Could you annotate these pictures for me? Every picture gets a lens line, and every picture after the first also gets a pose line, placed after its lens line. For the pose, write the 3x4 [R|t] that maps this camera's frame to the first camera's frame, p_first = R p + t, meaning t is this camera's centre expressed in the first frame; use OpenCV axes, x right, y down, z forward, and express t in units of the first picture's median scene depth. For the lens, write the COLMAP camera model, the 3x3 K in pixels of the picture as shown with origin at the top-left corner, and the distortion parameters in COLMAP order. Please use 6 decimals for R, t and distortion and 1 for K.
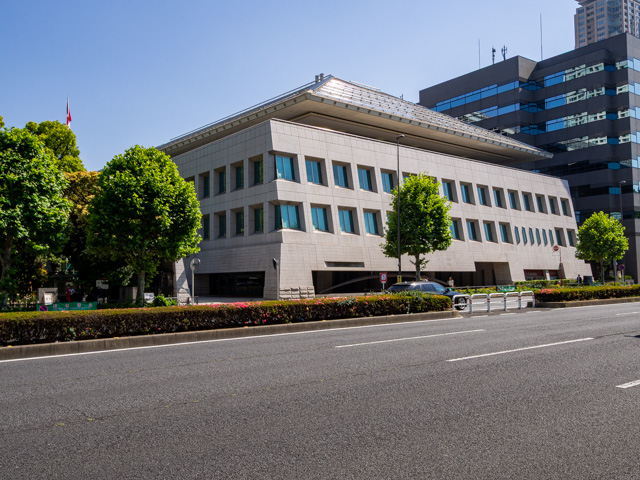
lens RADIAL K [[607.8, 0, 320.0], [0, 607.8, 240.0], [0, 0, 1]] dist [0.020720, 0.000764]
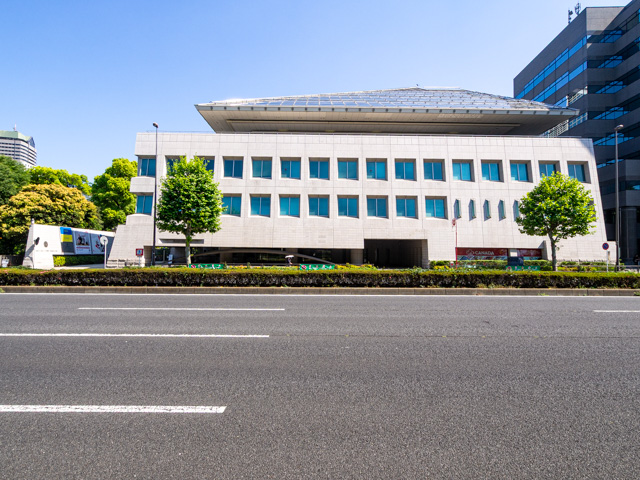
lens RADIAL K [[354.5, 0, 320.0], [0, 354.5, 240.0], [0, 0, 1]] dist [0.002895, 0.000384]
pose [[0.749542, -0.005946, -0.661931, 0.538297], [0.024081, 0.999543, 0.018290, 0.023996], [0.661519, -0.029649, 0.749342, 0.497736]]
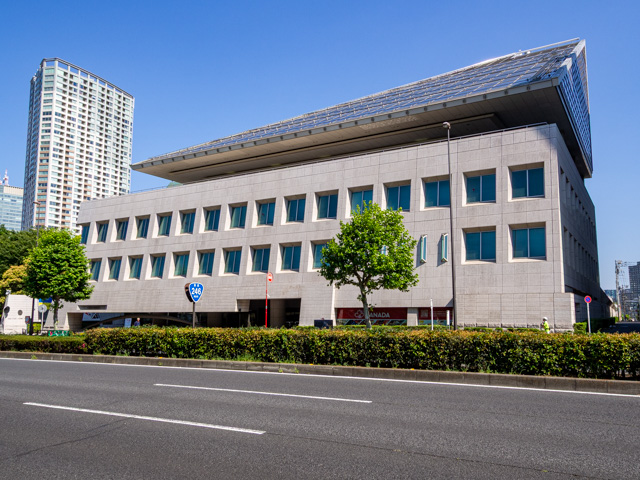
lens RADIAL K [[545.4, 0, 320.0], [0, 545.4, 240.0], [0, 0, 1]] dist [0.022236, 0.000950]
pose [[0.303605, -0.124450, -0.944636, 0.905415], [0.057176, 0.992026, -0.112317, 0.041761], [0.951081, -0.019911, 0.308300, 0.827969]]
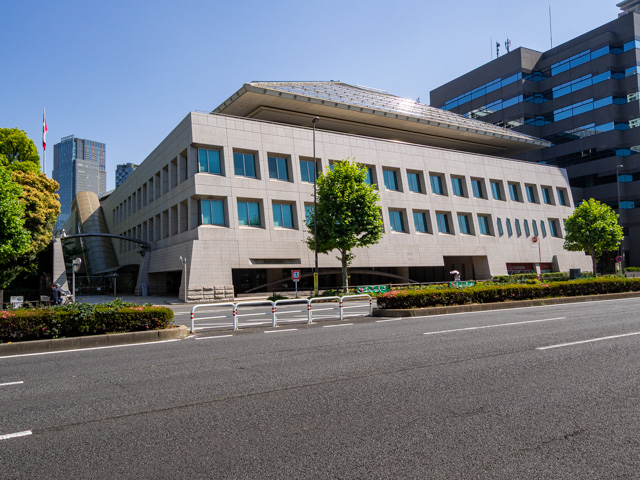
lens RADIAL K [[521.9, 0, 320.0], [0, 521.9, 240.0], [0, 0, 1]] dist [0.004894, 0.004940]
pose [[0.988961, -0.023106, -0.146361, 0.172063], [0.023160, 0.999731, -0.001330, 0.007372], [0.146353, -0.002074, 0.989230, 0.160378]]
